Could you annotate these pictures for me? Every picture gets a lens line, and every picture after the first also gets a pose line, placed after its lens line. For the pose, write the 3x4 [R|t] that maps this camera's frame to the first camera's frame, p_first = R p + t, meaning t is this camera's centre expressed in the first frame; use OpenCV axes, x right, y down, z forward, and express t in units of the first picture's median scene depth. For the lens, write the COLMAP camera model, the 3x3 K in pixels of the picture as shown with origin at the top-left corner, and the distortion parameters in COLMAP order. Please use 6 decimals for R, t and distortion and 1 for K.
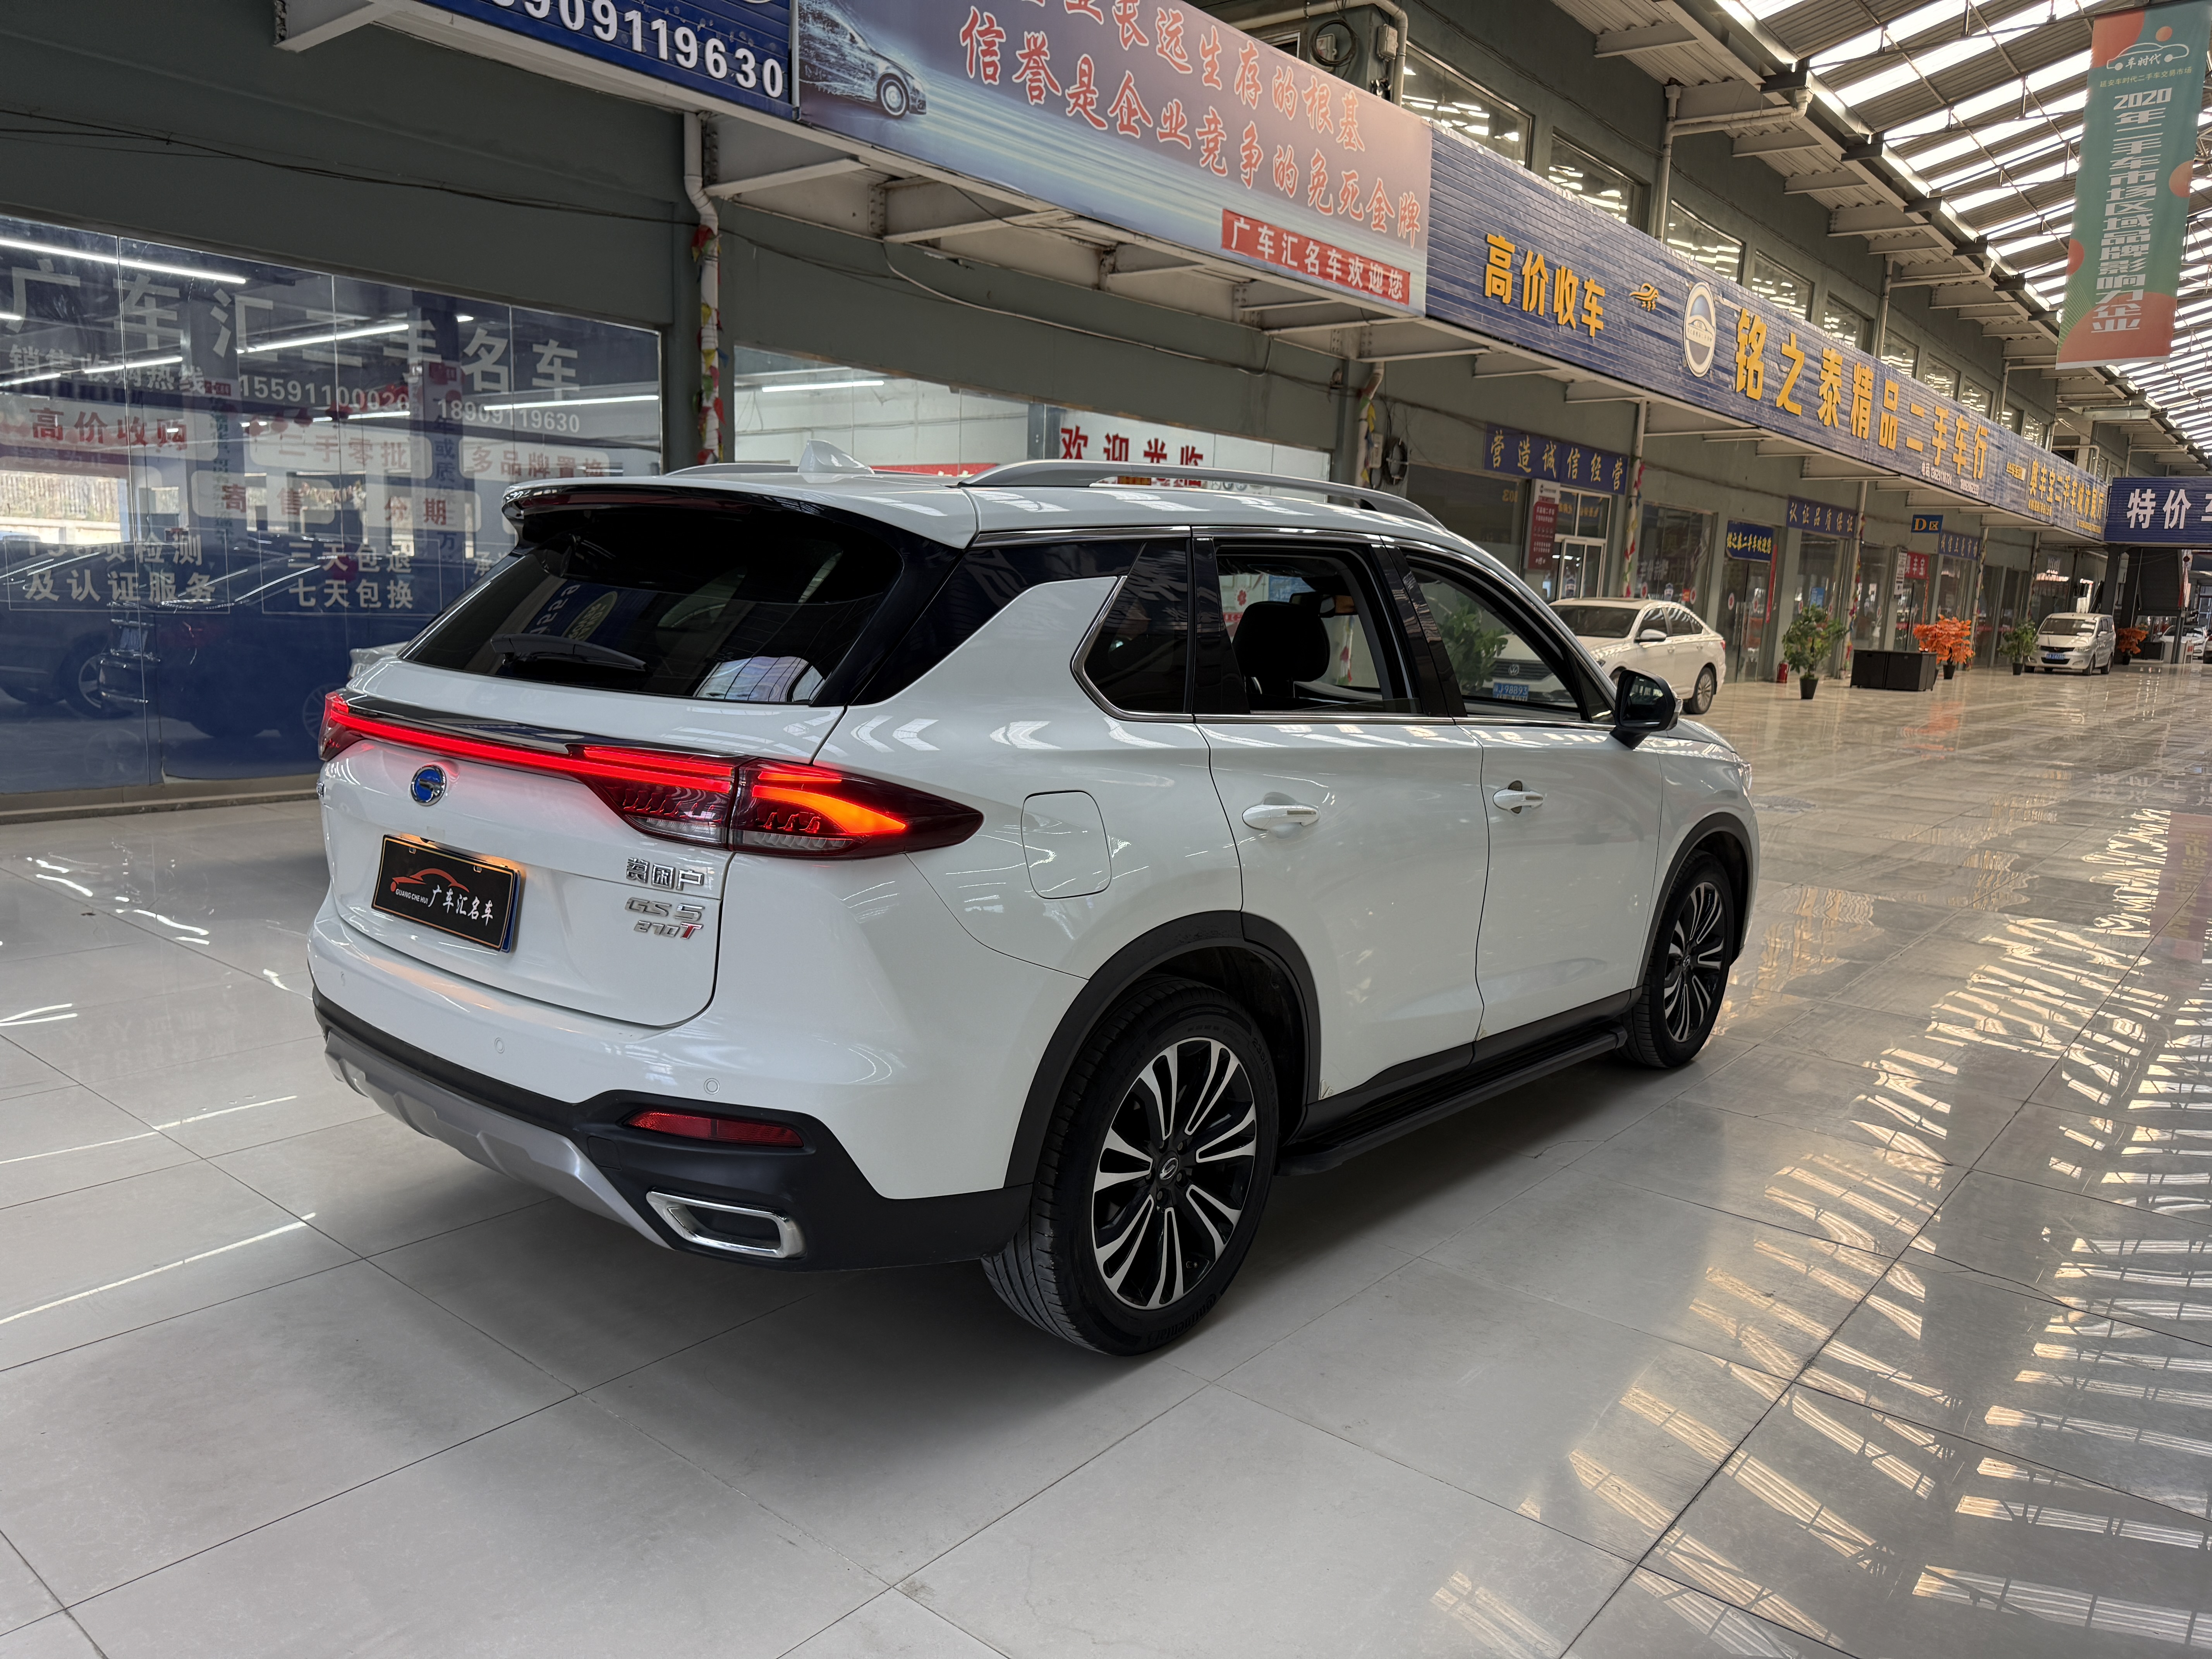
lens RADIAL K [[1585.7, 0, 1106.0], [0, 1585.7, 829.5], [0, 0, 1]] dist [0.016607, -0.019641]
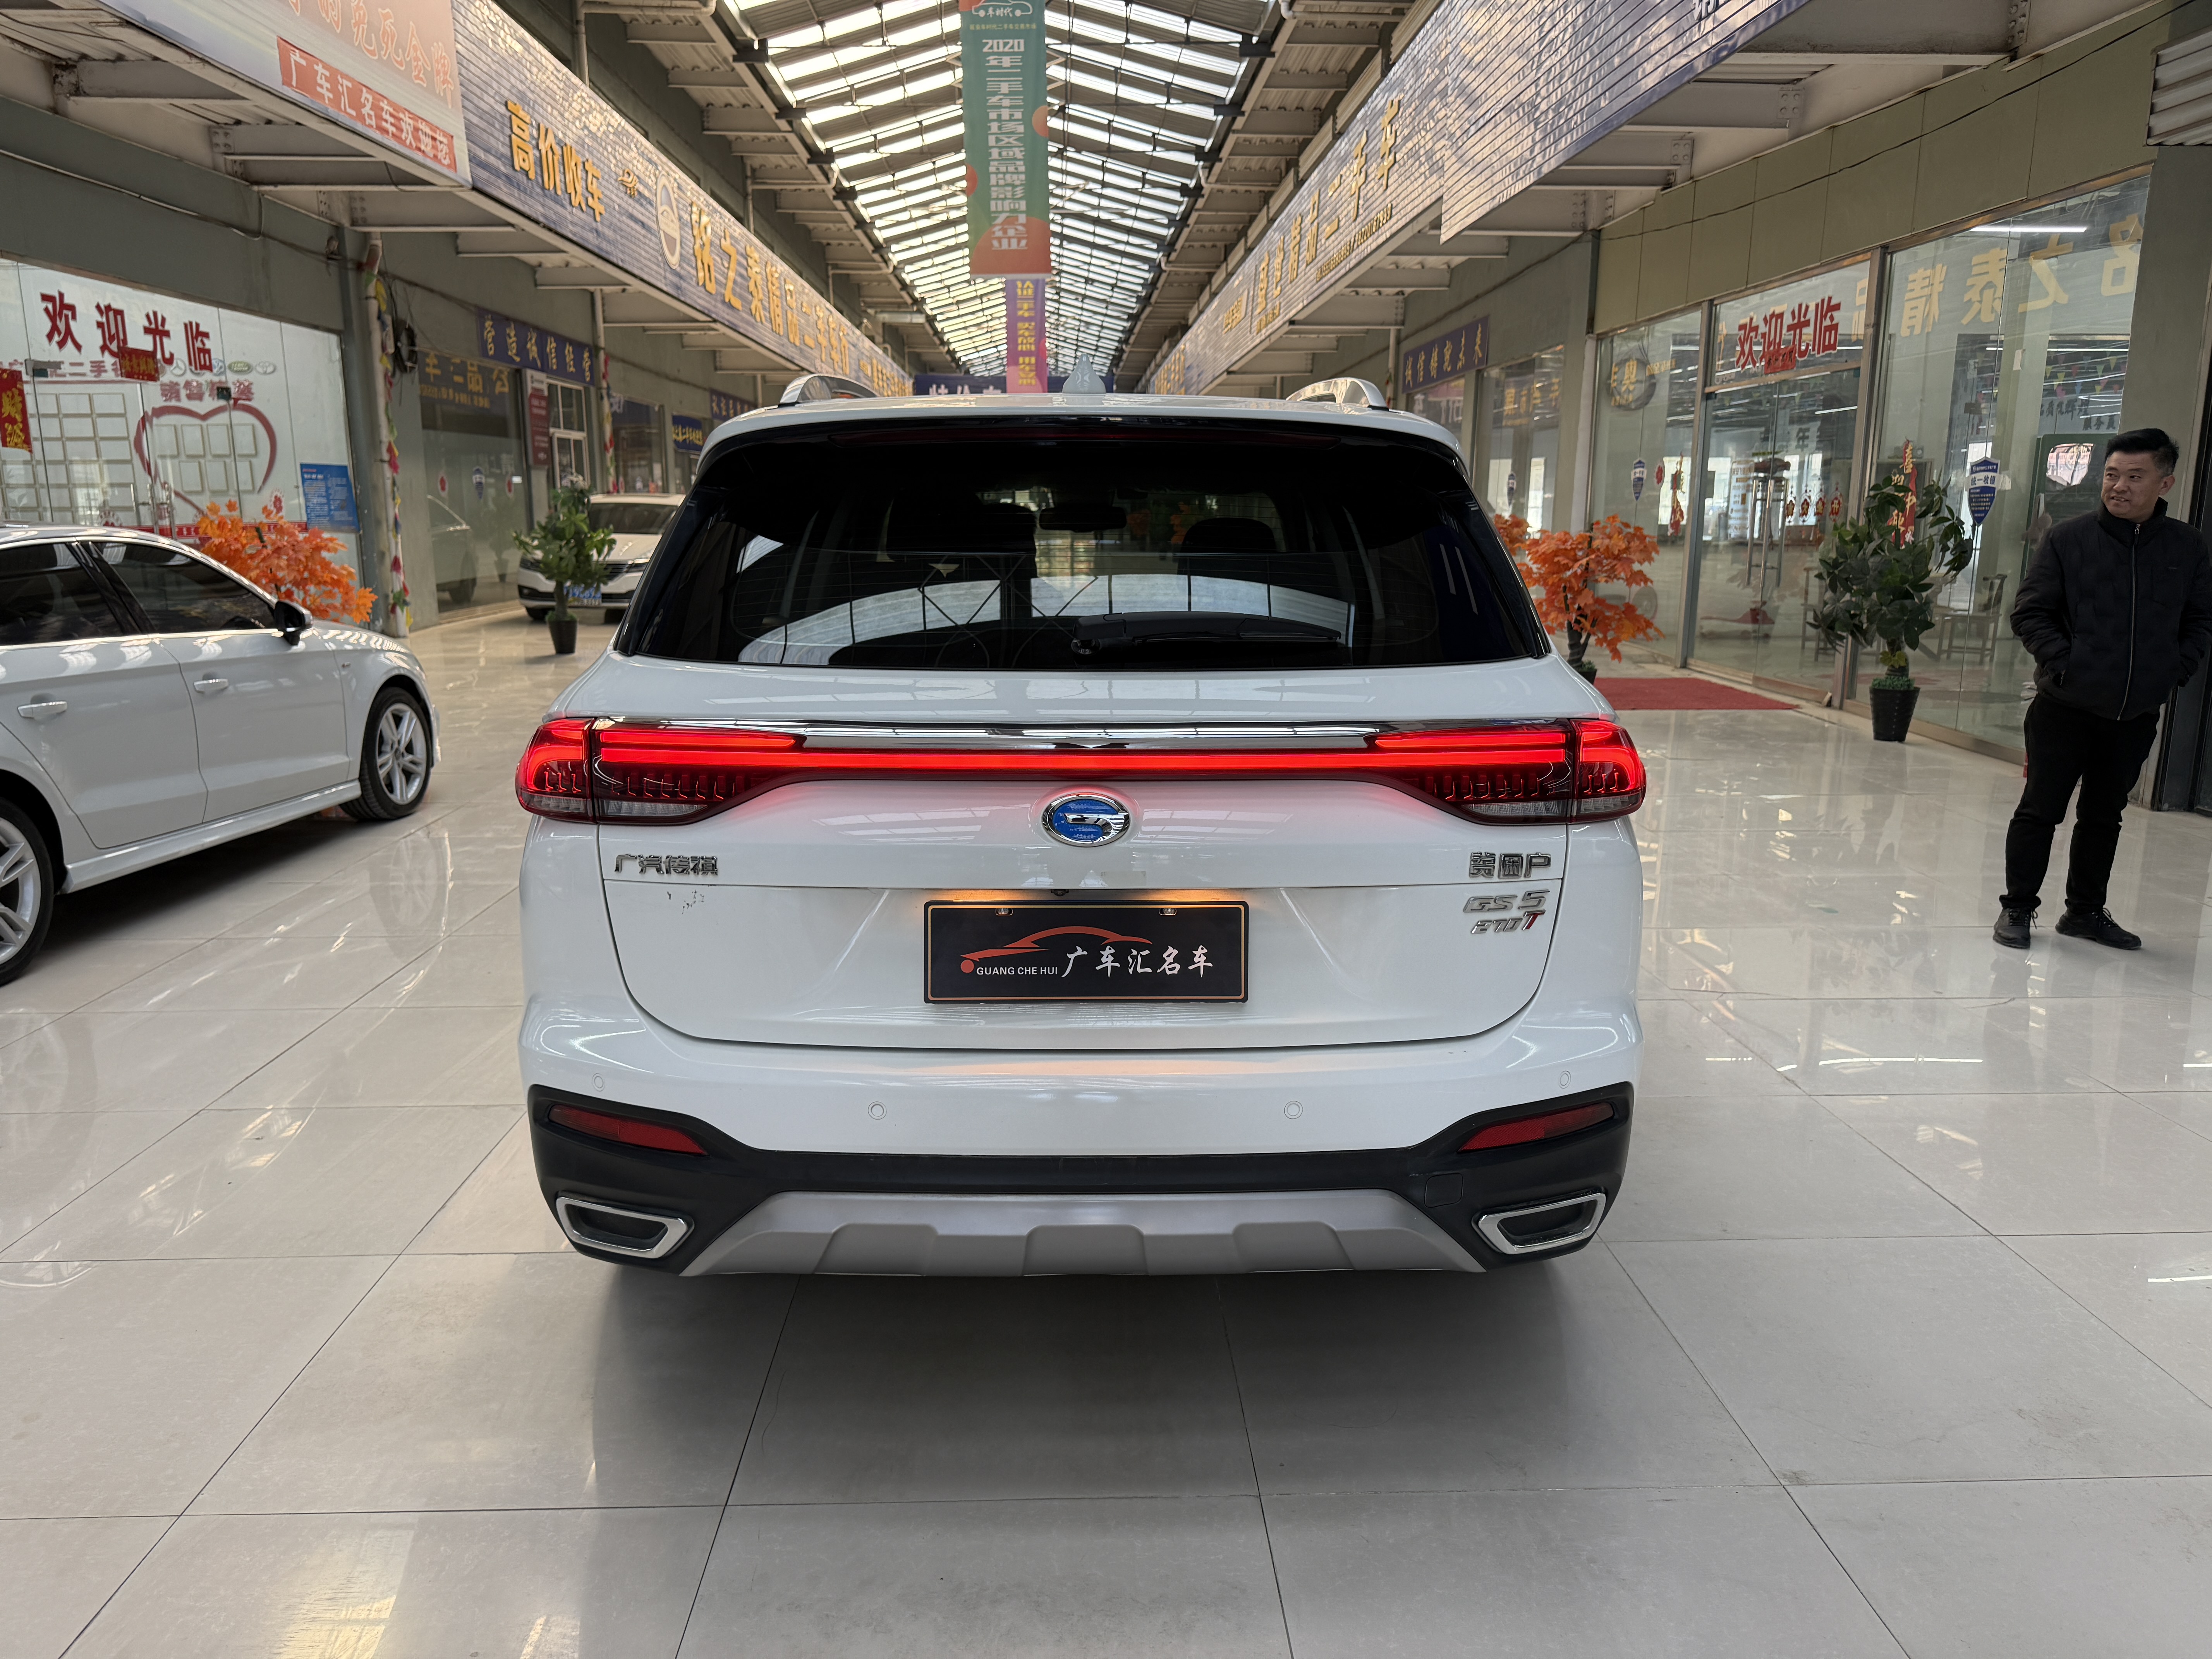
lens RADIAL K [[1618.3, 0, 1097.9], [0, 1618.3, 803.1], [0, 0, 1]] dist [0.000891, 0.004087]
pose [[0.772696, -0.147147, 0.617486, -0.108274], [0.118218, 0.989101, 0.087770, -0.011905], [-0.623671, 0.005178, 0.781670, 0.046974]]
